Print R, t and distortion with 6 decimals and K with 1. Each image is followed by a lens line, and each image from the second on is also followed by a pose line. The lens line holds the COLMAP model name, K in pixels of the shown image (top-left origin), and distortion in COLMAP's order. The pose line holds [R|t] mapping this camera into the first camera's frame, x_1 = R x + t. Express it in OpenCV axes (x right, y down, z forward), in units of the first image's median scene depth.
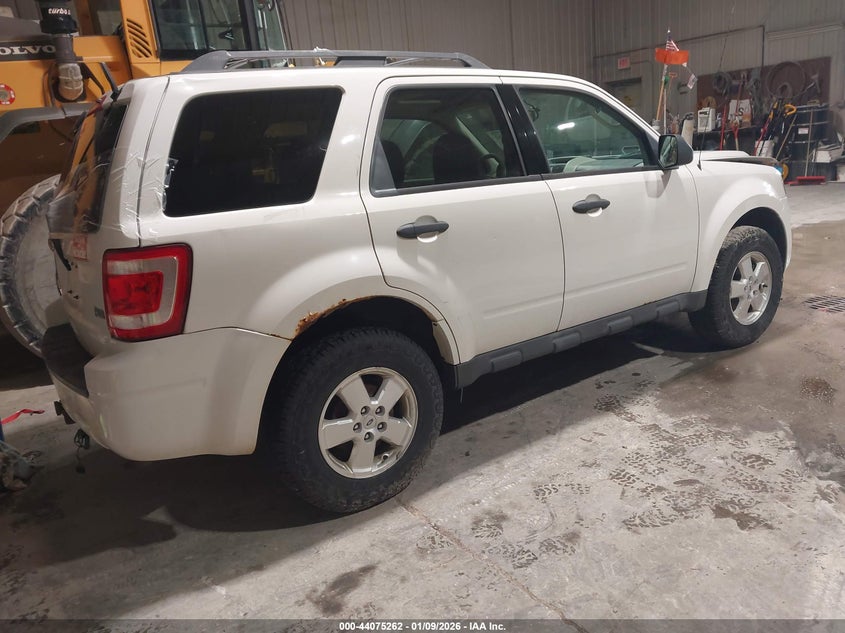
lens RADIAL K [[636.1, 0, 431.7], [0, 636.1, 317.8], [0, 0, 1]] dist [0.040980, -0.060548]
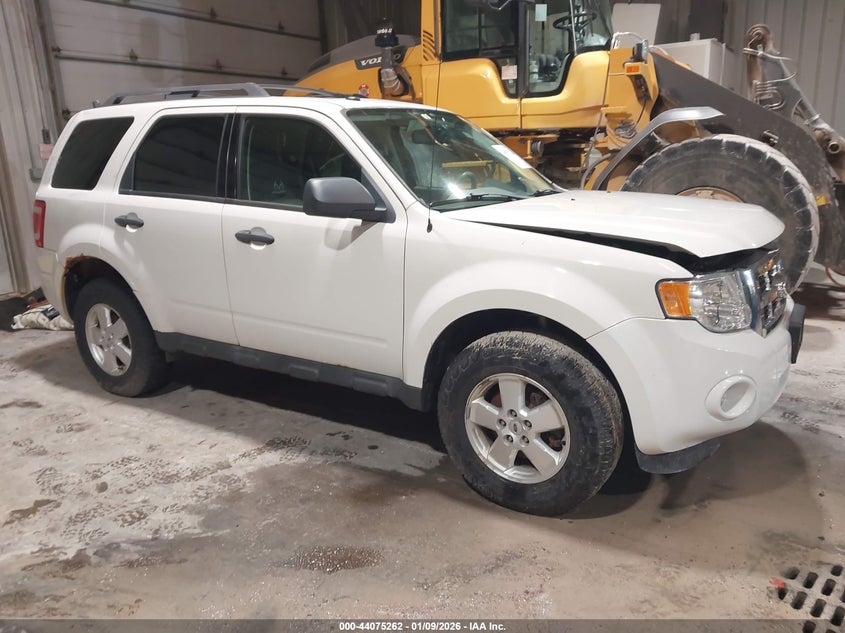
lens RADIAL K [[636.1, 0, 431.7], [0, 636.1, 317.8], [0, 0, 1]] dist [0.040980, -0.060548]
pose [[0.423434, 0.317720, -0.848385, 1.325960], [-0.259623, 0.939761, 0.222361, -0.372003], [0.867928, 0.126104, 0.480415, 0.816341]]
